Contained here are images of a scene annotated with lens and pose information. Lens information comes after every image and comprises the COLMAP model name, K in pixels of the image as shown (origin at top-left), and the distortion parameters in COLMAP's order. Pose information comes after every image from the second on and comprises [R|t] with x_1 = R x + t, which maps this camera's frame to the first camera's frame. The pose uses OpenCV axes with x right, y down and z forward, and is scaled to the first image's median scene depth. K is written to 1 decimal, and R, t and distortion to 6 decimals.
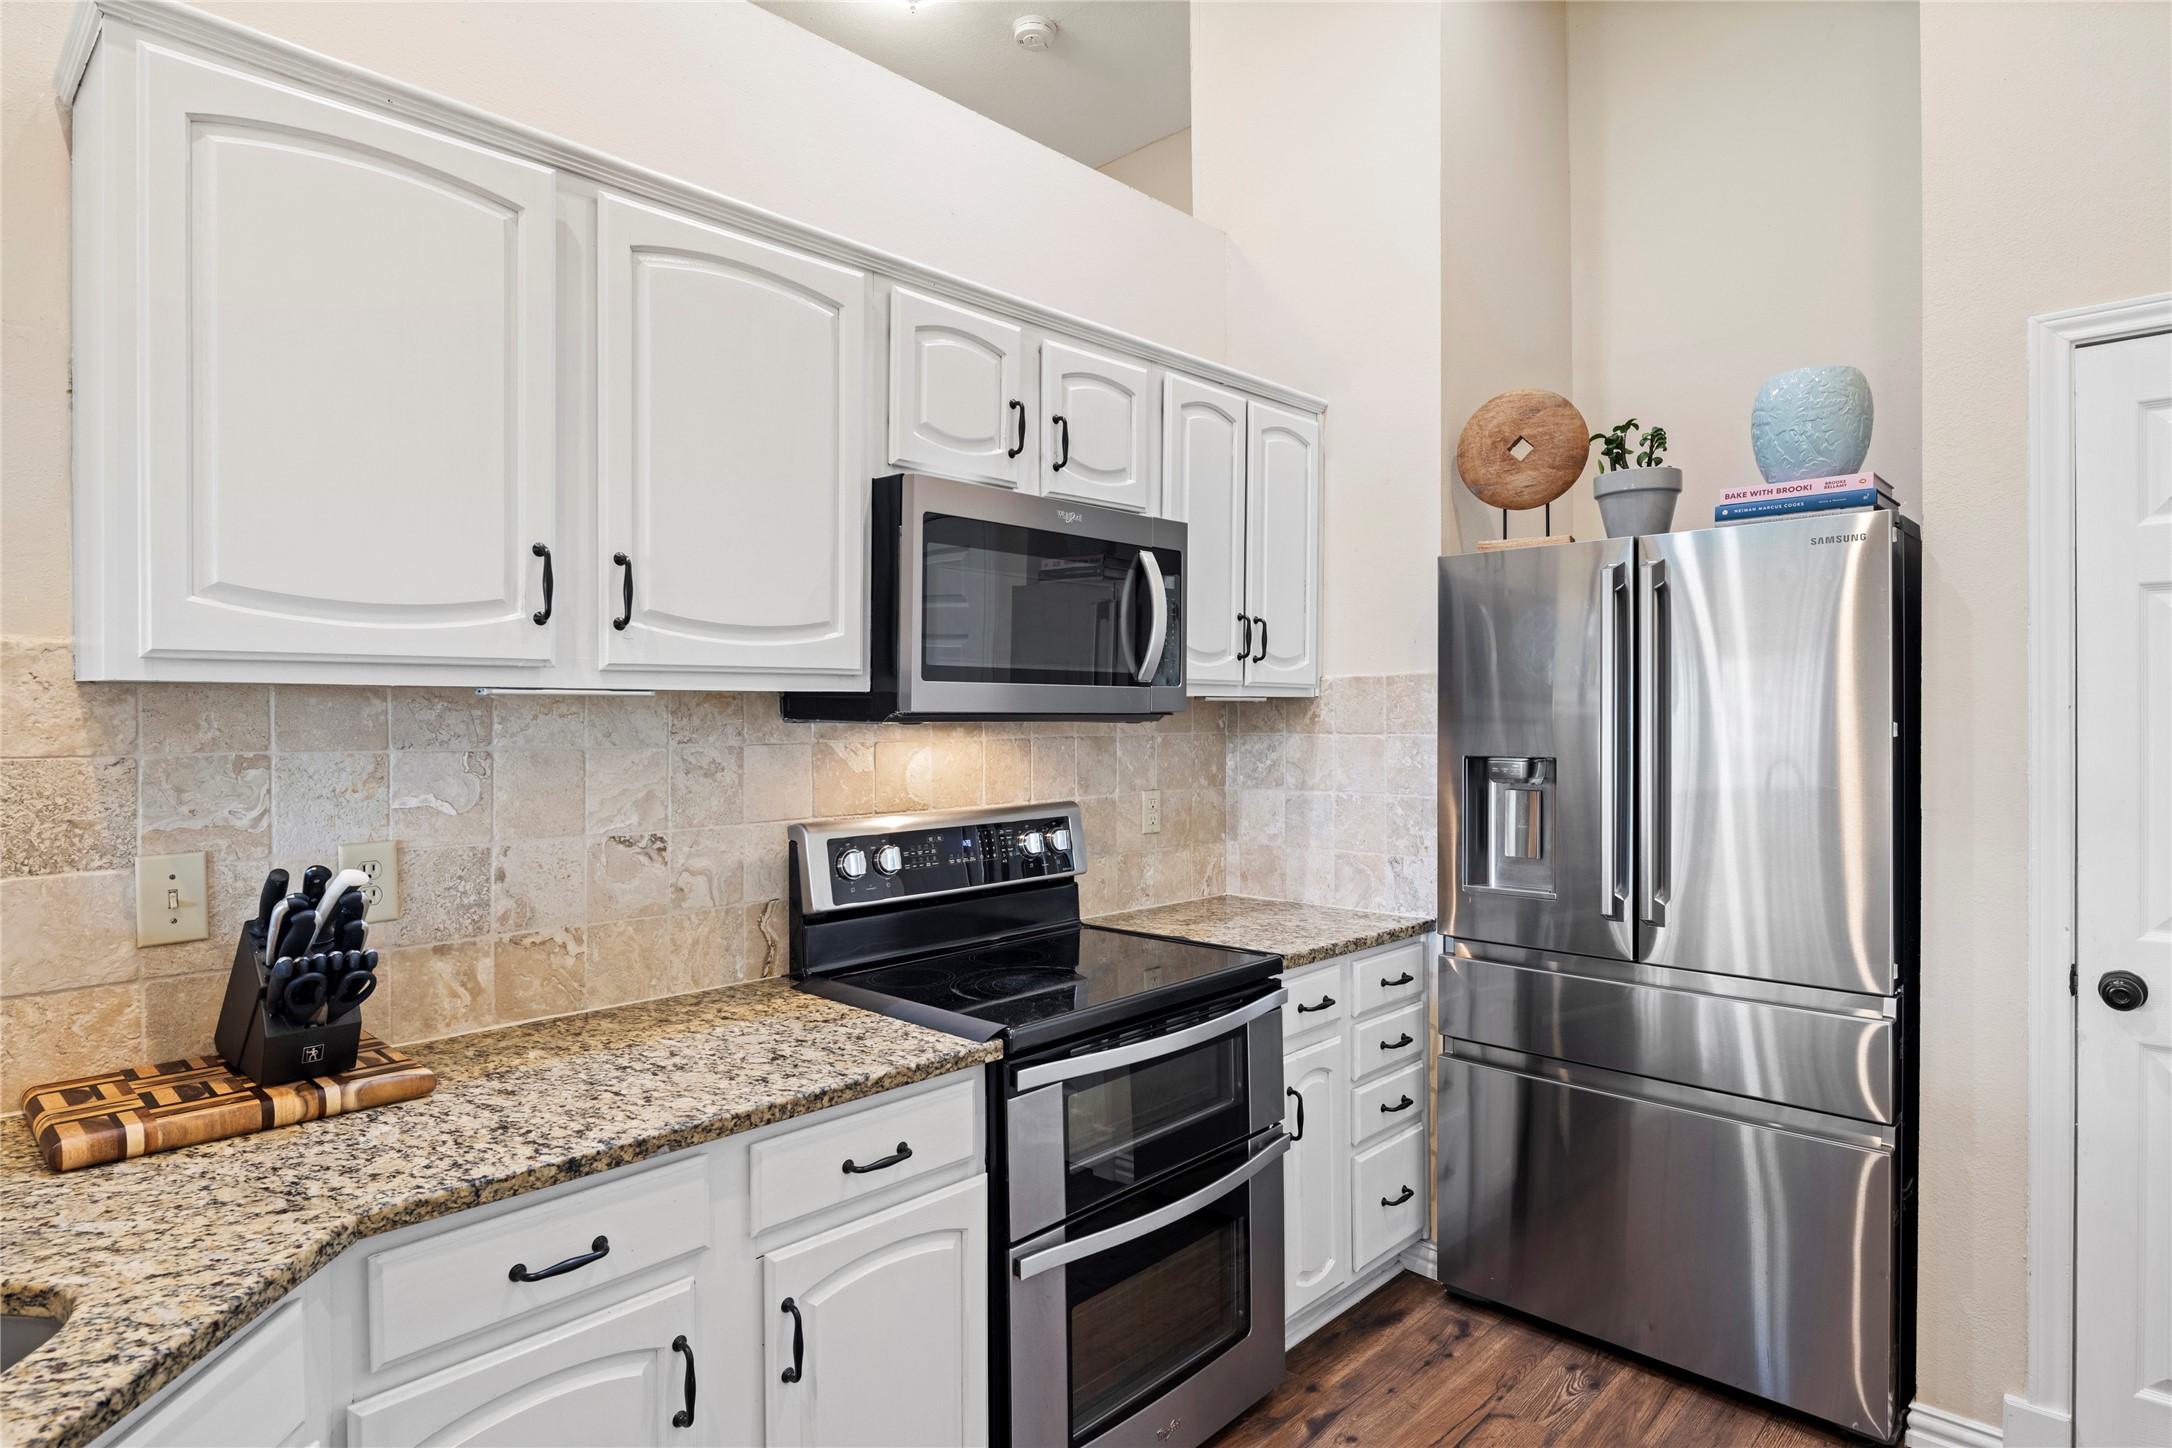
lens RADIAL K [[1185.4, 0, 1079.7], [0, 1185.4, 720.1], [0, 0, 1]] dist [0.000685, -0.007940]
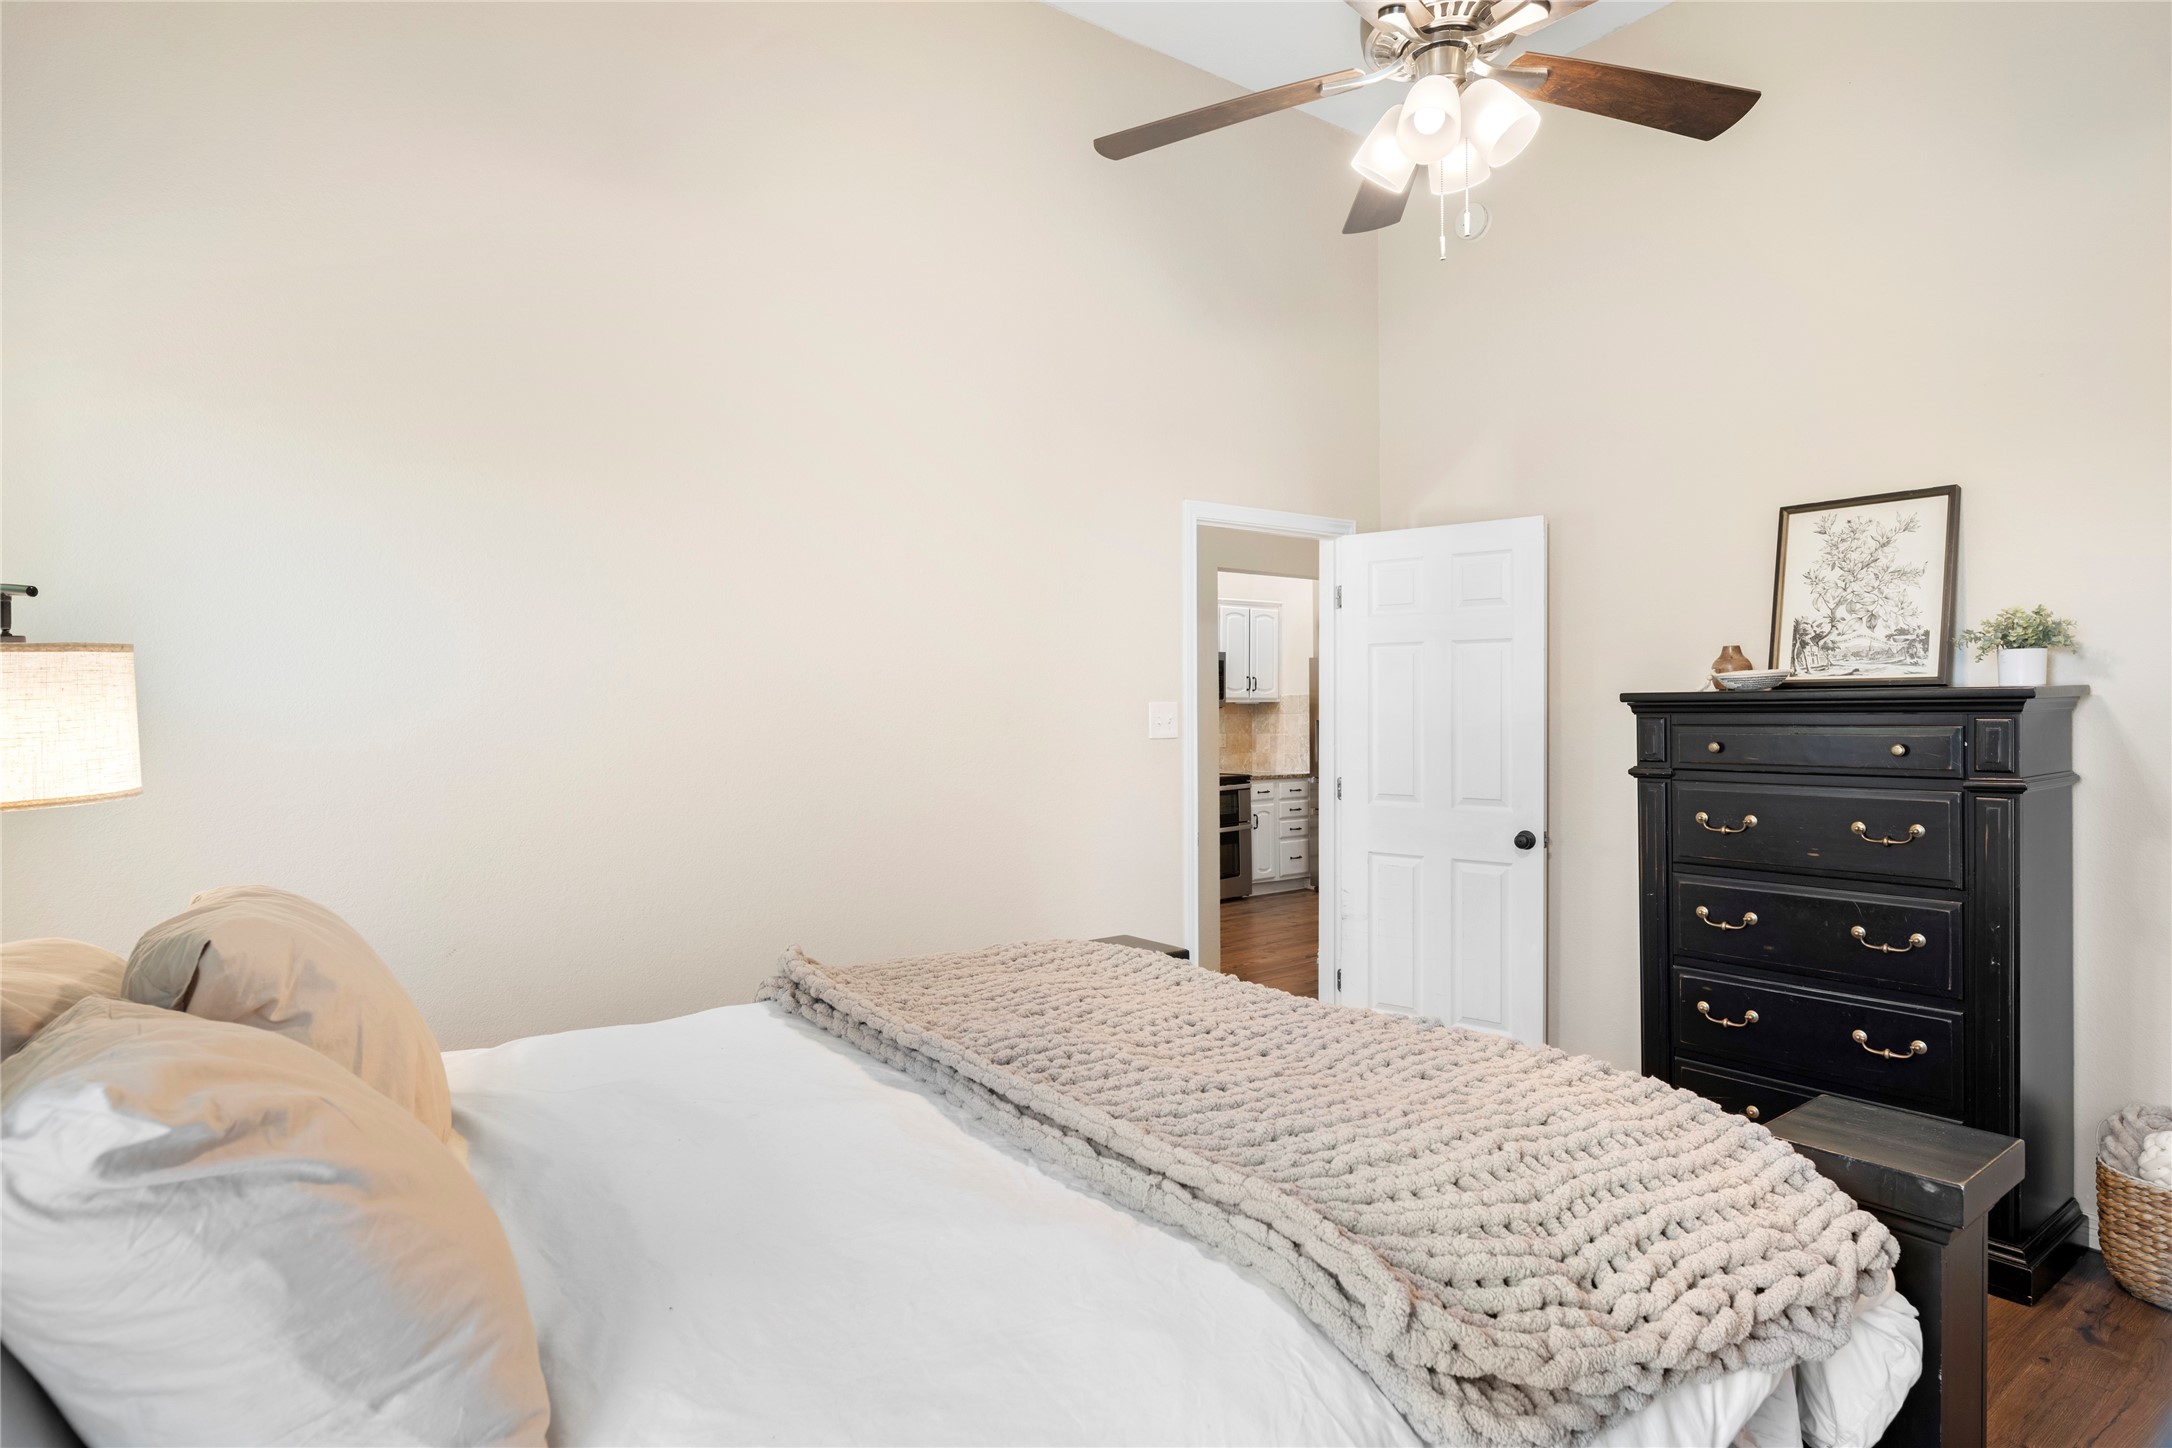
lens RADIAL K [[1200.0, 0, 1083.8], [0, 1200.0, 719.5], [0, 0, 1]] dist [-0.002988, -0.003110]
pose [[0.988716, -0.004168, -0.149741, 0.232437], [0.004974, 0.999975, 0.005009, 0.009678], [0.149716, -0.005698, 0.988713, -2.857049]]
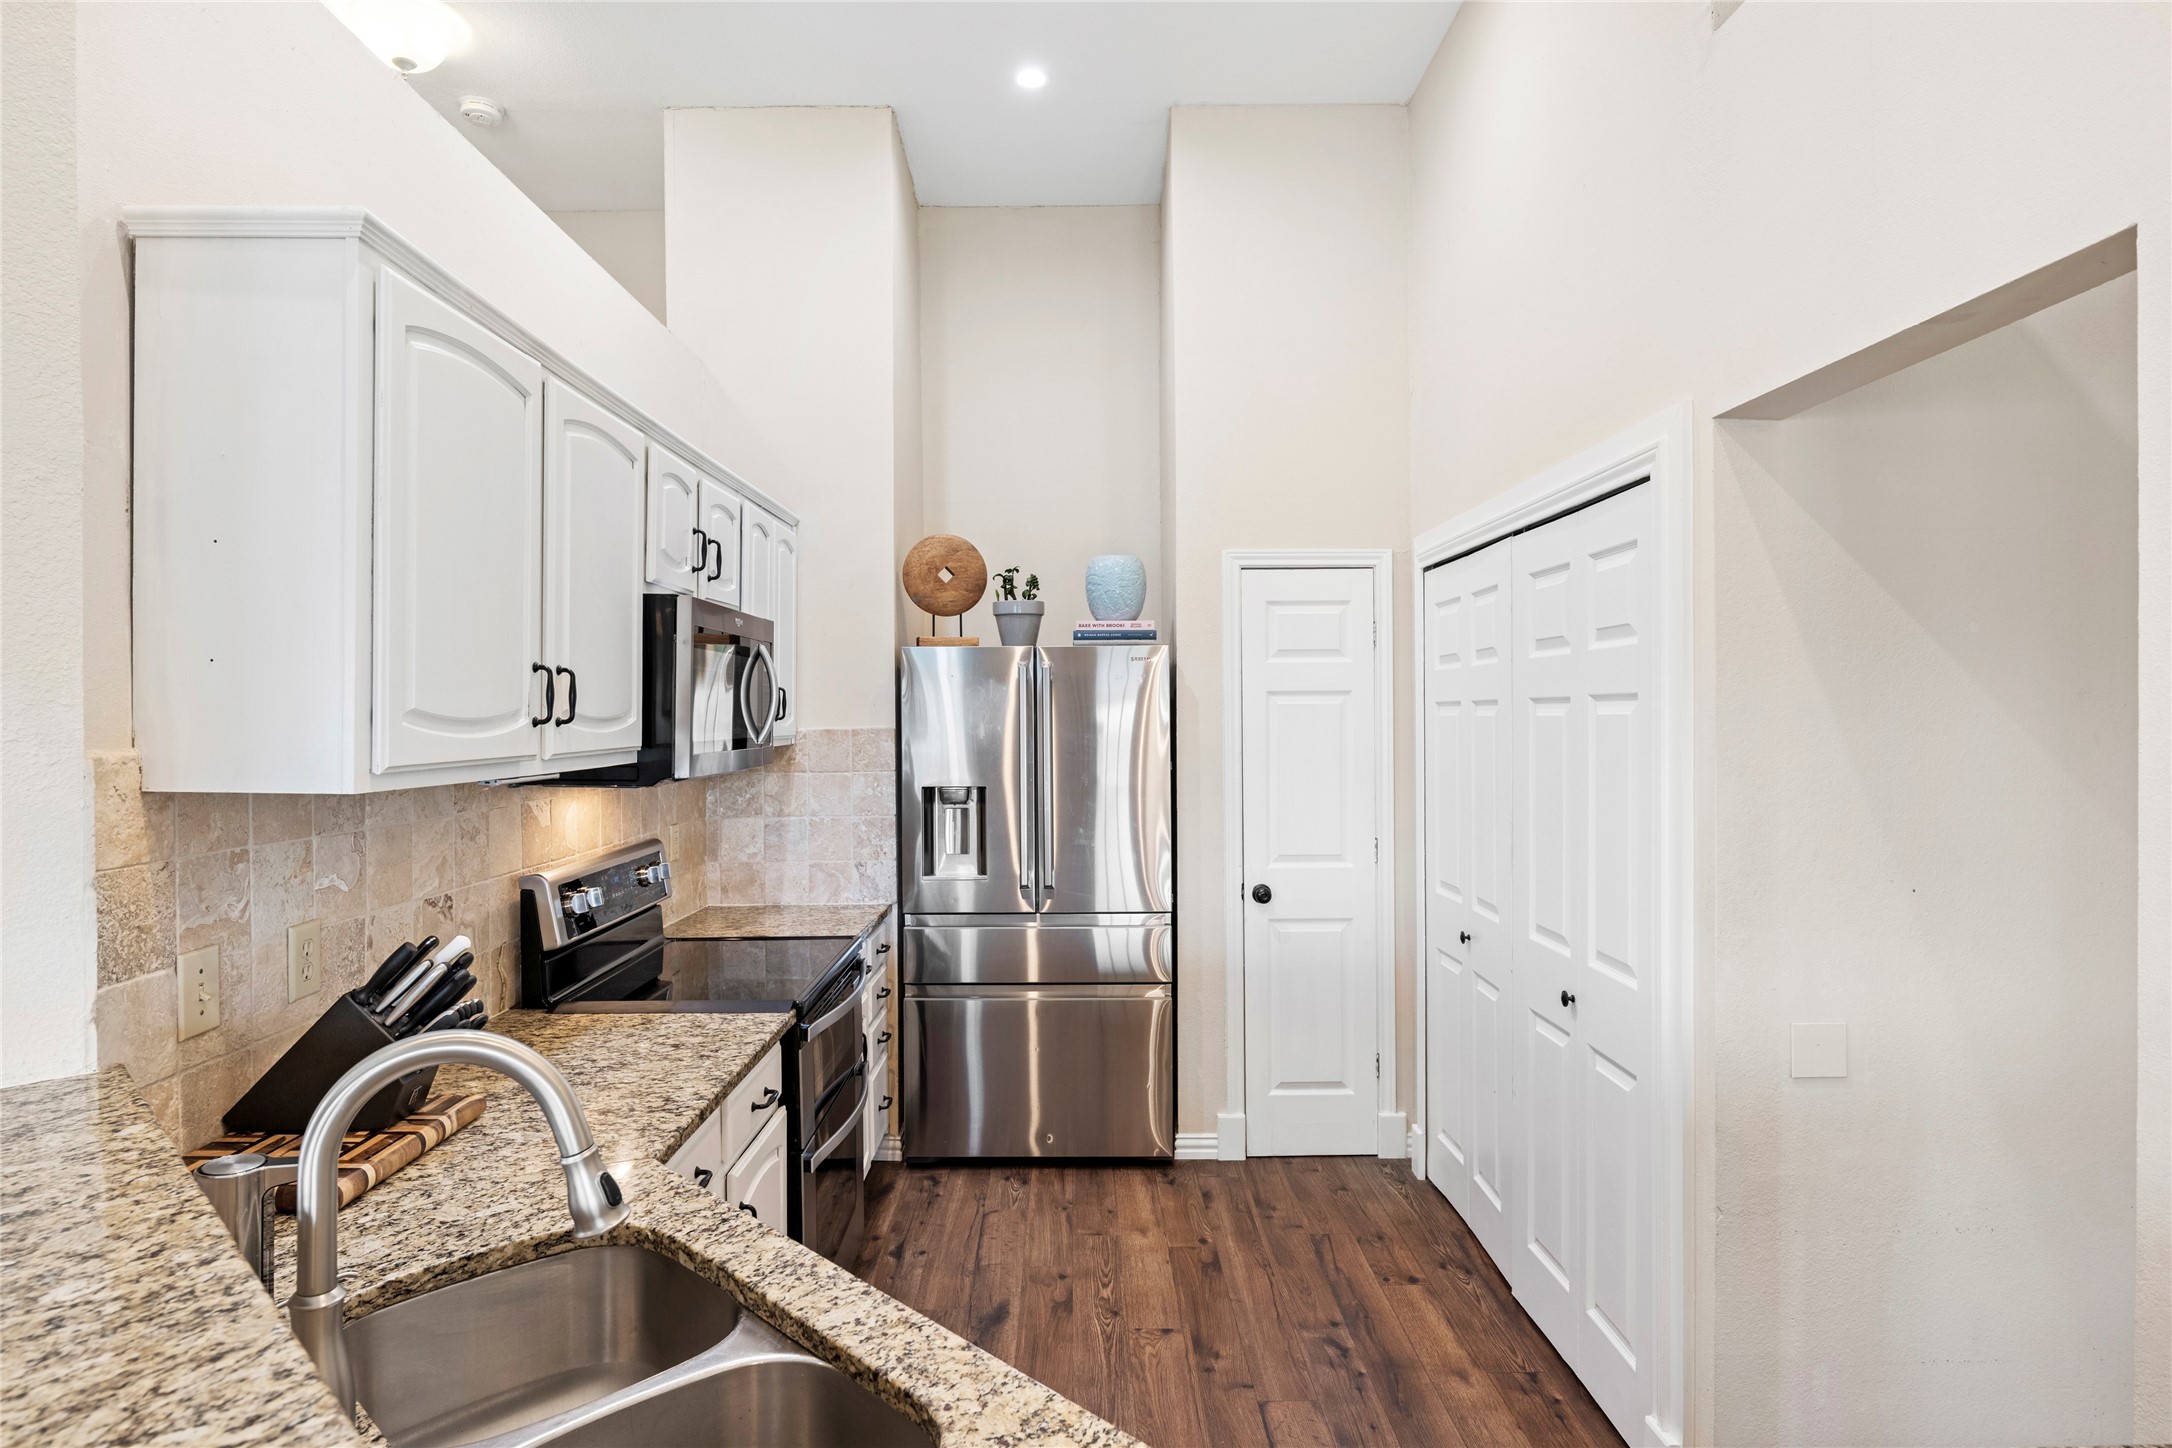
lens RADIAL K [[1200.0, 0, 1083.8], [0, 1200.0, 719.5], [0, 0, 1]] dist [-0.002988, -0.003110]
pose [[0.716879, -0.004756, 0.697181, -0.680952], [0.006547, 0.999979, 0.000089, -0.062743], [-0.697167, 0.004501, 0.716895, -0.228237]]
